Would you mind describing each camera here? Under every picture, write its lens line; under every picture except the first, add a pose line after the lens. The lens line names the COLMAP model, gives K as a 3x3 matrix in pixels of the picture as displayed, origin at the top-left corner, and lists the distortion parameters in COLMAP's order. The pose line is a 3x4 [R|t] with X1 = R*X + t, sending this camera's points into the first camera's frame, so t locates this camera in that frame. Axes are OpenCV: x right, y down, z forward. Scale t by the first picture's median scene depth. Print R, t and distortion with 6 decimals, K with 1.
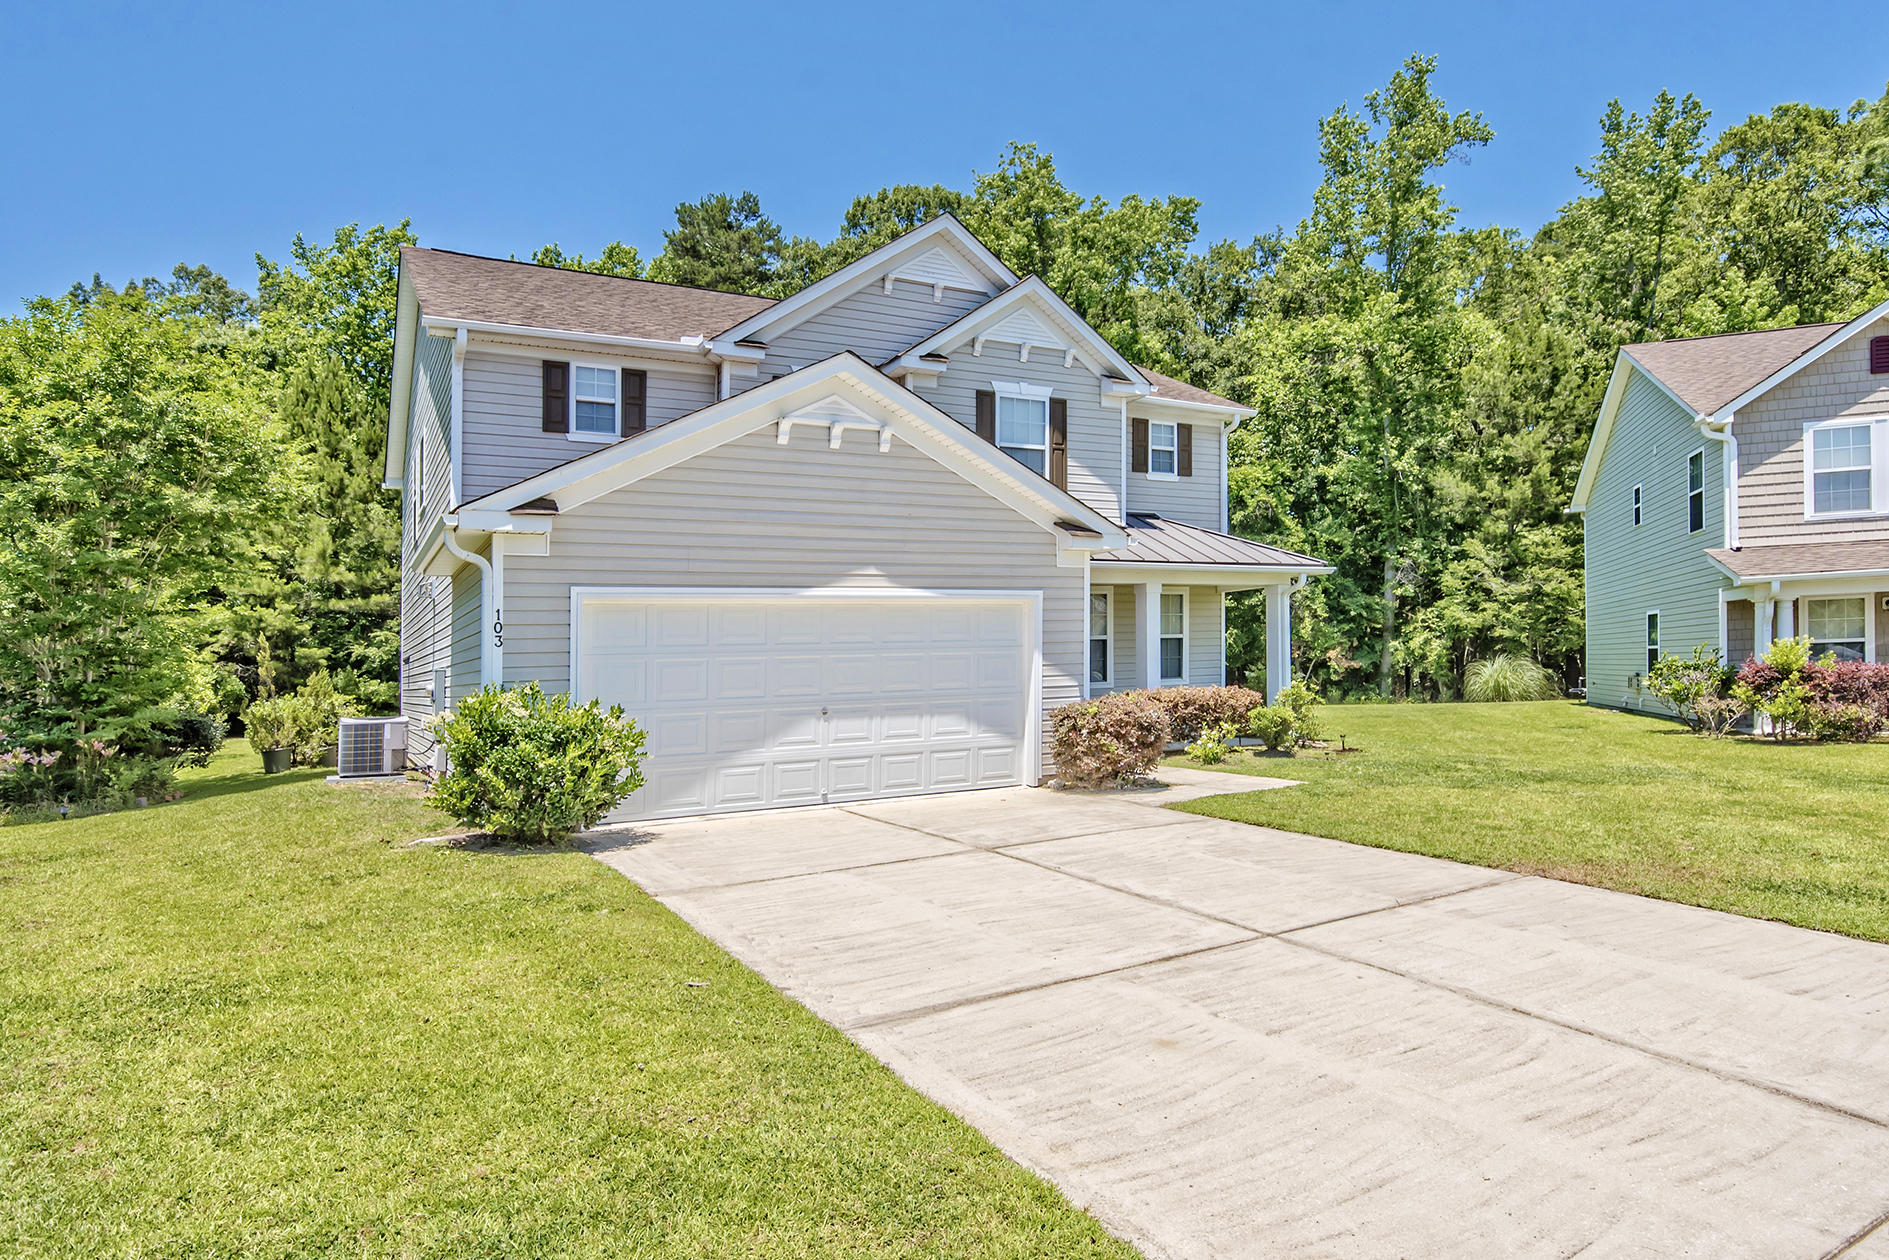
lens RADIAL K [[1083.1, 0, 947.4], [0, 1083.1, 663.1], [0, 0, 1]] dist [-0.002007, 0.000551]
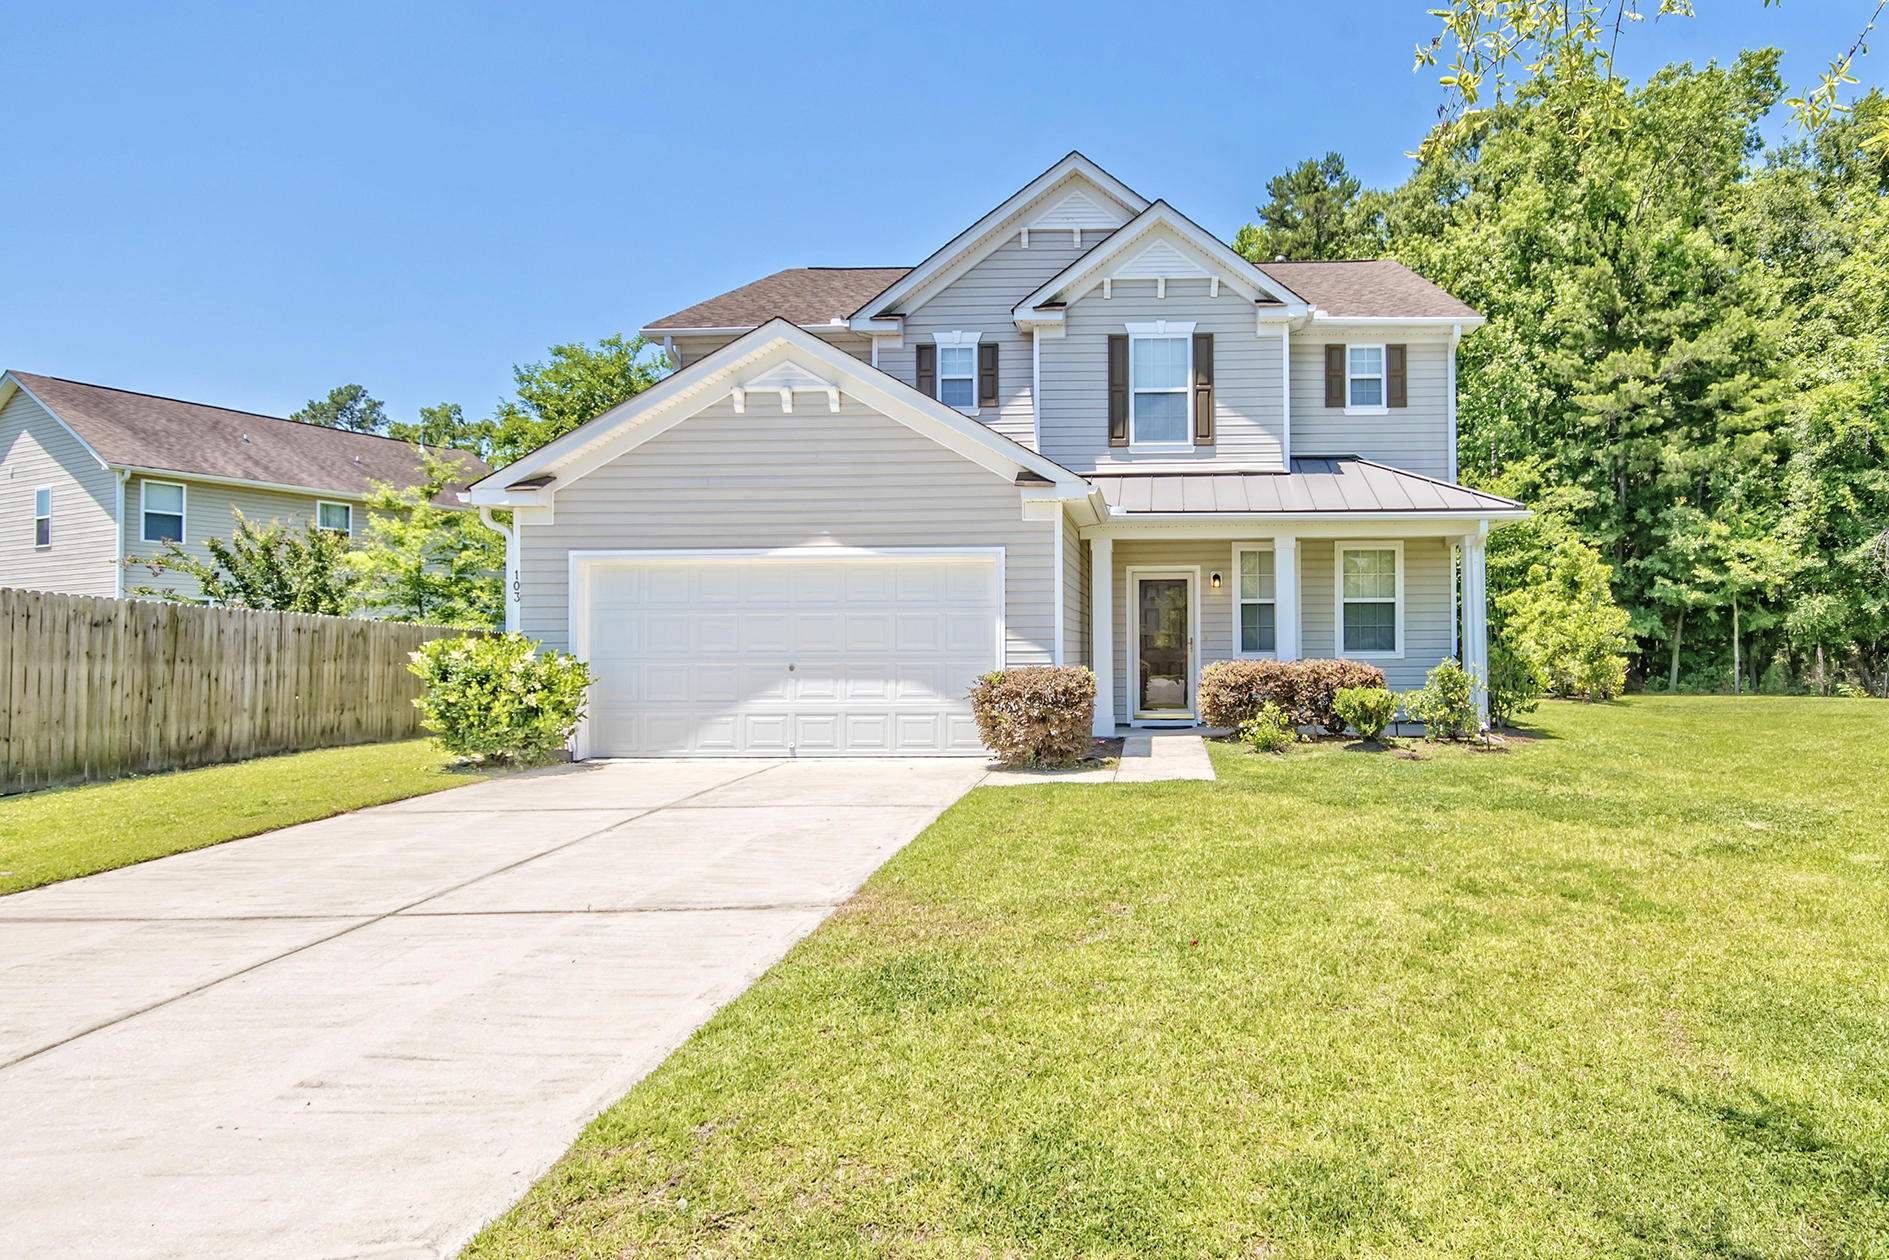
lens RADIAL K [[1045.2, 0, 945.7], [0, 1045.2, 625.7], [0, 0, 1]] dist [0.003531, 0.001890]
pose [[0.863689, 0.019212, -0.503659, 0.495606], [-0.019914, 0.999794, 0.003989, -0.002425], [0.503632, 0.006584, 0.863893, 0.204218]]
